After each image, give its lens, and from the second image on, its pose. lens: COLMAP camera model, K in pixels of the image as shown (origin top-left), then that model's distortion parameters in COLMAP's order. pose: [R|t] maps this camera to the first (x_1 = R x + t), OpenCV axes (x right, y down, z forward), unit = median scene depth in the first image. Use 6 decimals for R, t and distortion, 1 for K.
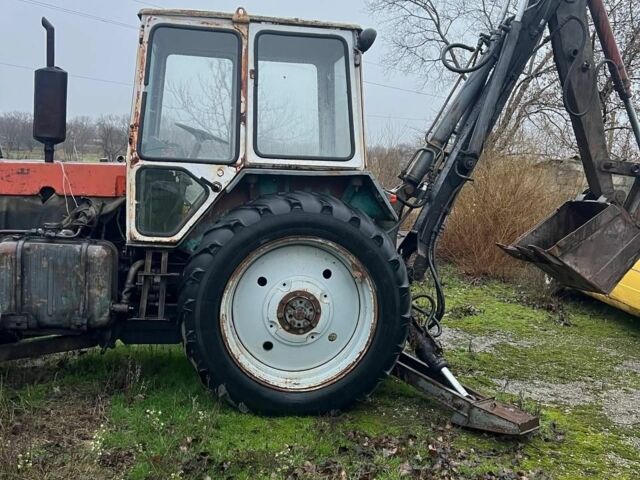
lens RADIAL K [[644.3, 0, 320.0], [0, 644.3, 240.0], [0, 0, 1]] dist [0.168208, -0.387107]
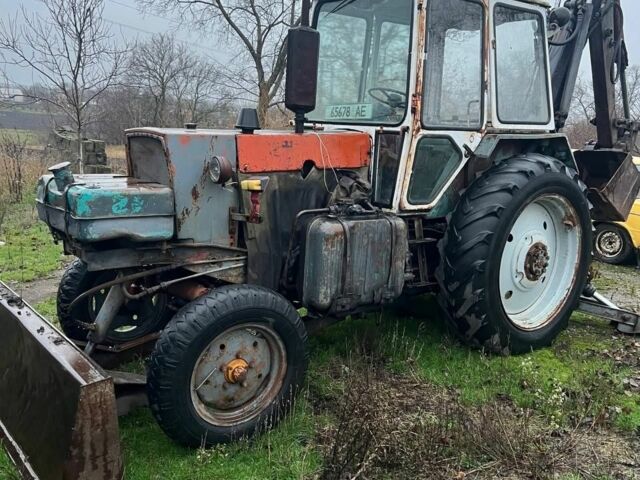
lens RADIAL K [[644.3, 0, 320.0], [0, 644.3, 240.0], [0, 0, 1]] dist [0.168208, -0.387107]
pose [[0.861549, -0.103207, 0.497073, -0.916841], [0.059608, 0.992910, 0.102841, -0.065074], [-0.504163, -0.058973, 0.861593, 0.205160]]
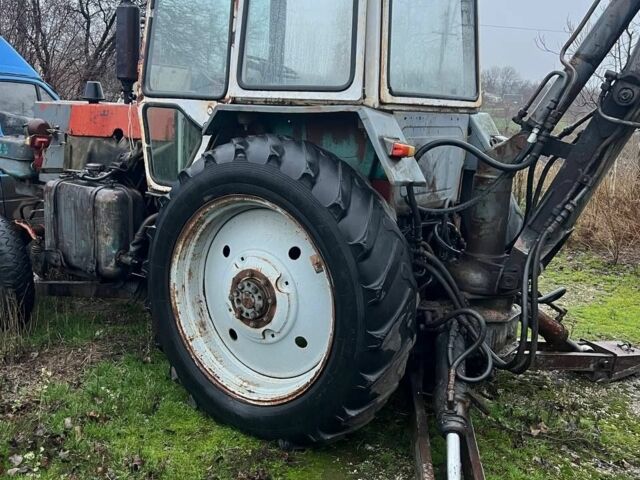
lens RADIAL K [[644.3, 0, 320.0], [0, 644.3, 240.0], [0, 0, 1]] dist [0.168208, -0.387107]
pose [[0.742244, 0.116987, -0.659840, 0.504244], [-0.087074, 0.993133, 0.078131, -0.019478], [0.664449, -0.000538, 0.747333, 0.490947]]
